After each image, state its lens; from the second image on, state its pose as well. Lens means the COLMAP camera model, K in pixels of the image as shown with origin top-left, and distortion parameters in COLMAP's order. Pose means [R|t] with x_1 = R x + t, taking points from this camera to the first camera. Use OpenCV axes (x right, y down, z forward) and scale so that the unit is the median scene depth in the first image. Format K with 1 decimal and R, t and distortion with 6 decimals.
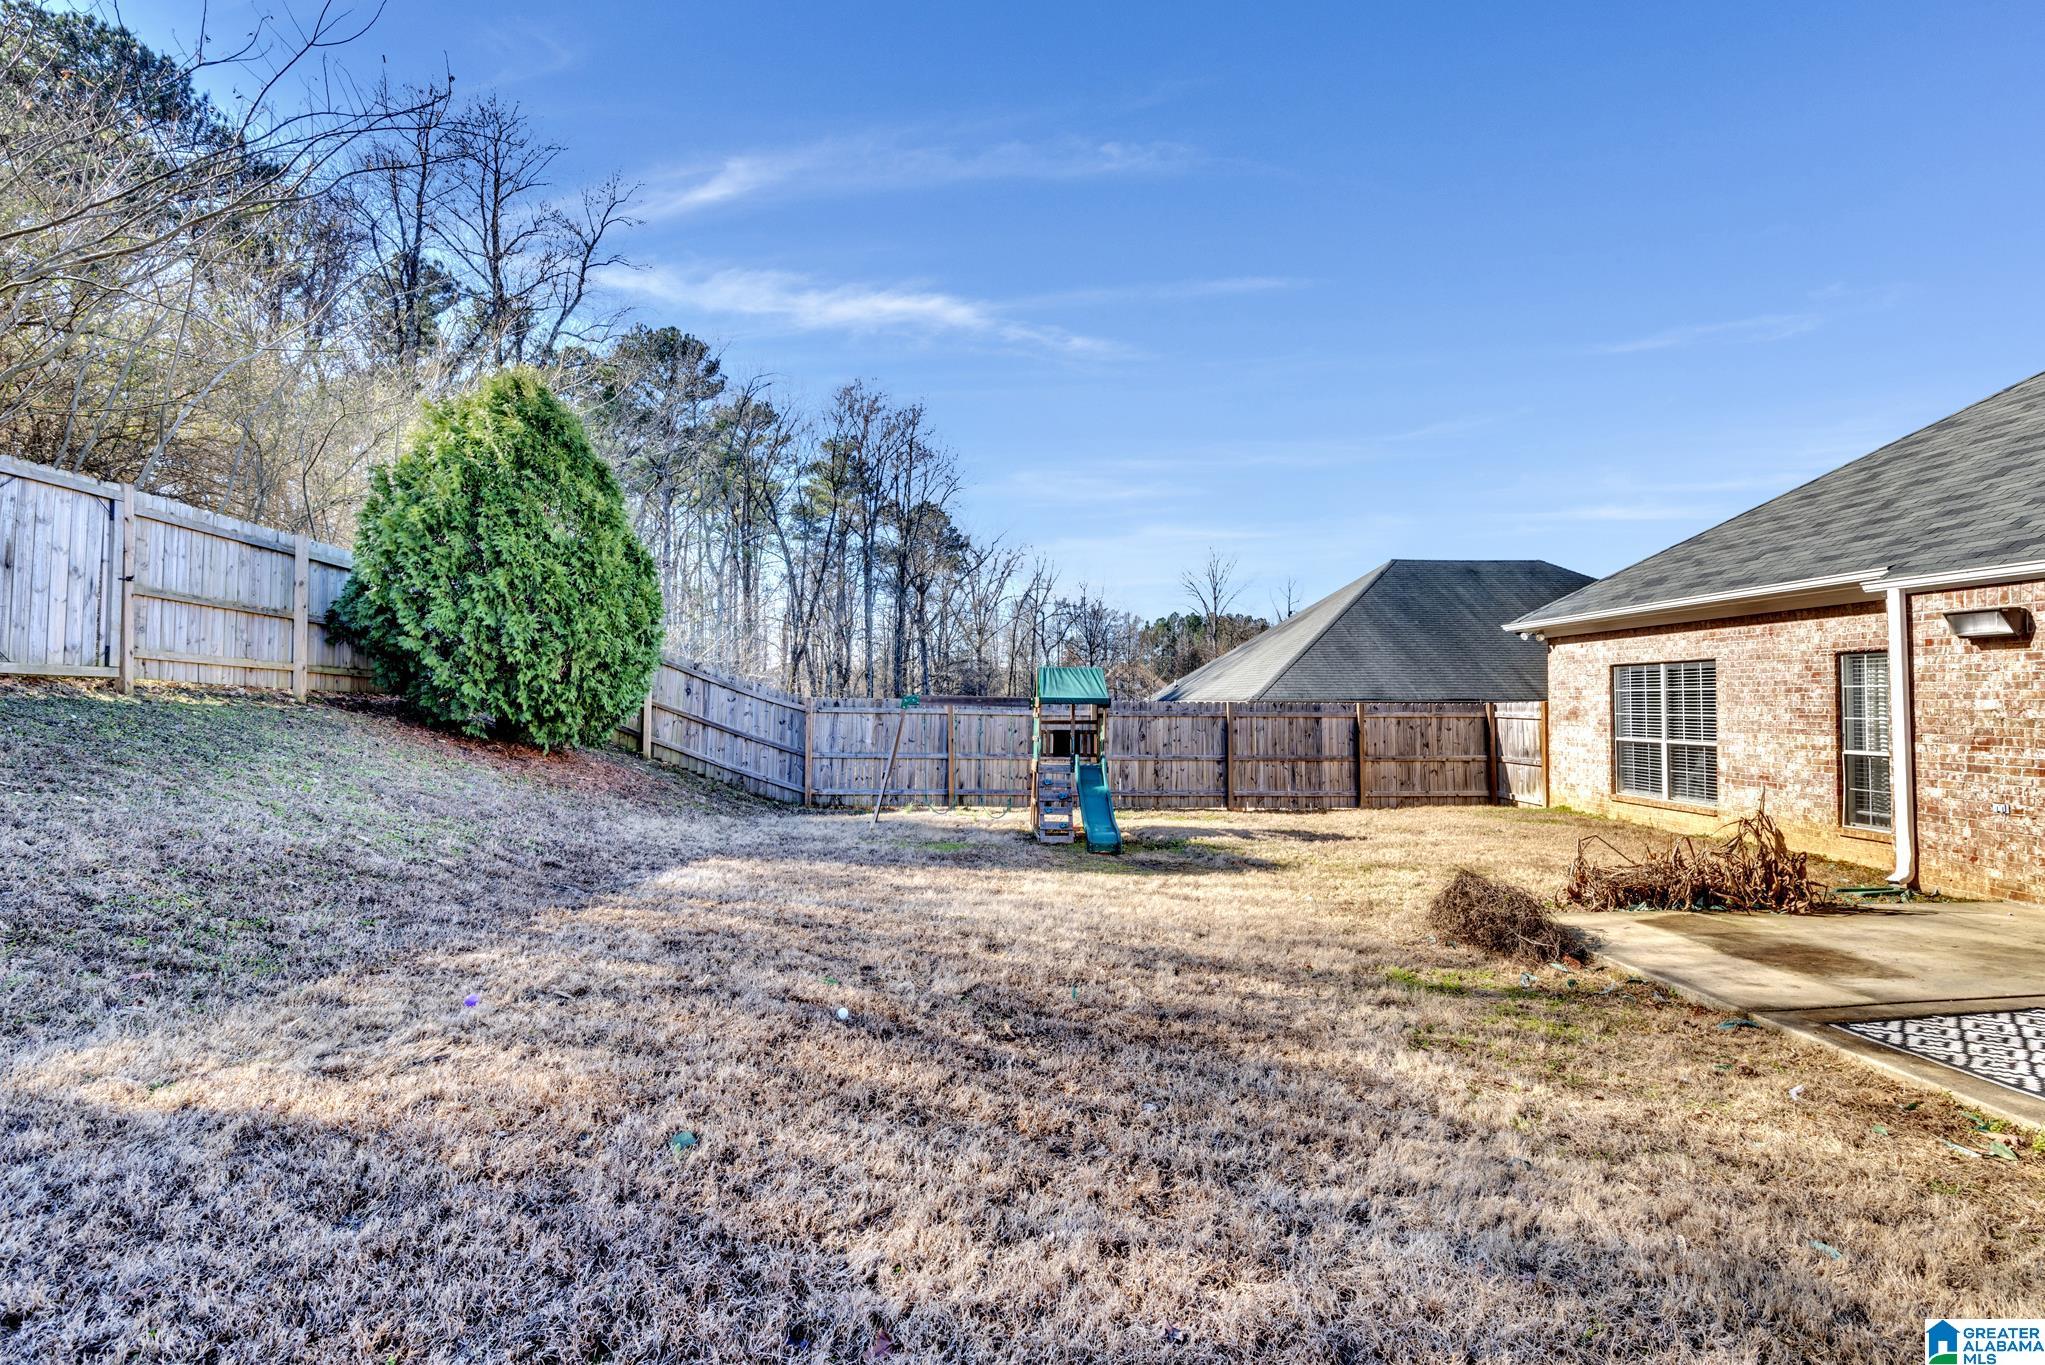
lens RADIAL K [[879.2, 0, 1012.5], [0, 879.2, 679.2], [0, 0, 1]] dist [0.001205, 0.000246]
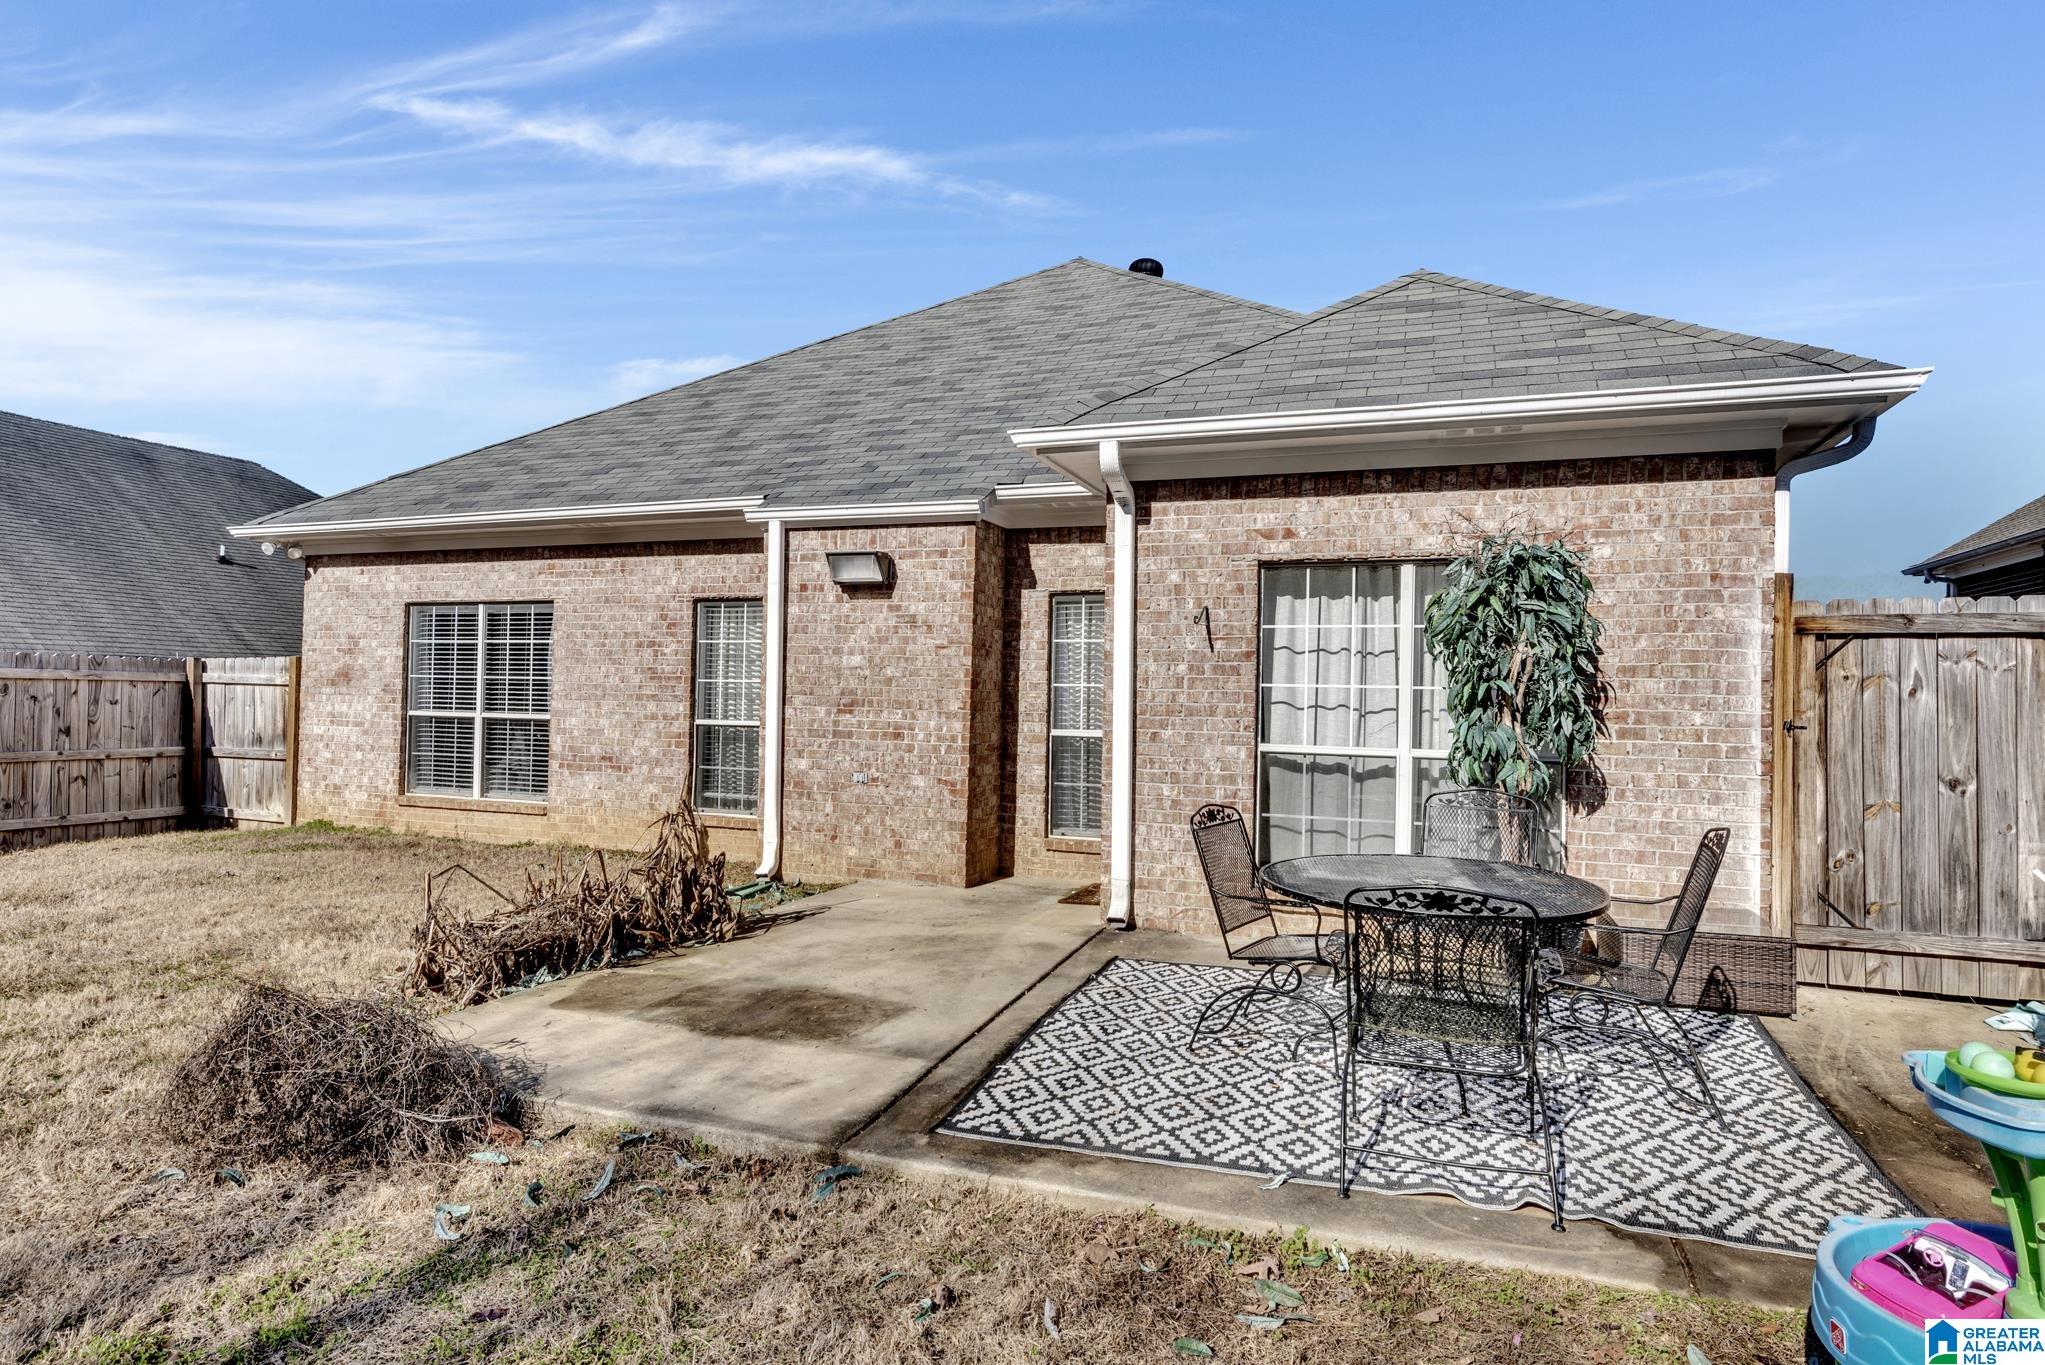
lens RADIAL K [[1136.2, 0, 1022.5], [0, 1136.2, 682.5], [0, 0, 1]] dist [0.003835, 0.001300]
pose [[0.397179, 0.021377, 0.917492, 0.097671], [-0.043974, 0.999024, -0.004240, 0.035915], [-0.916687, -0.038662, 0.397731, 0.294928]]
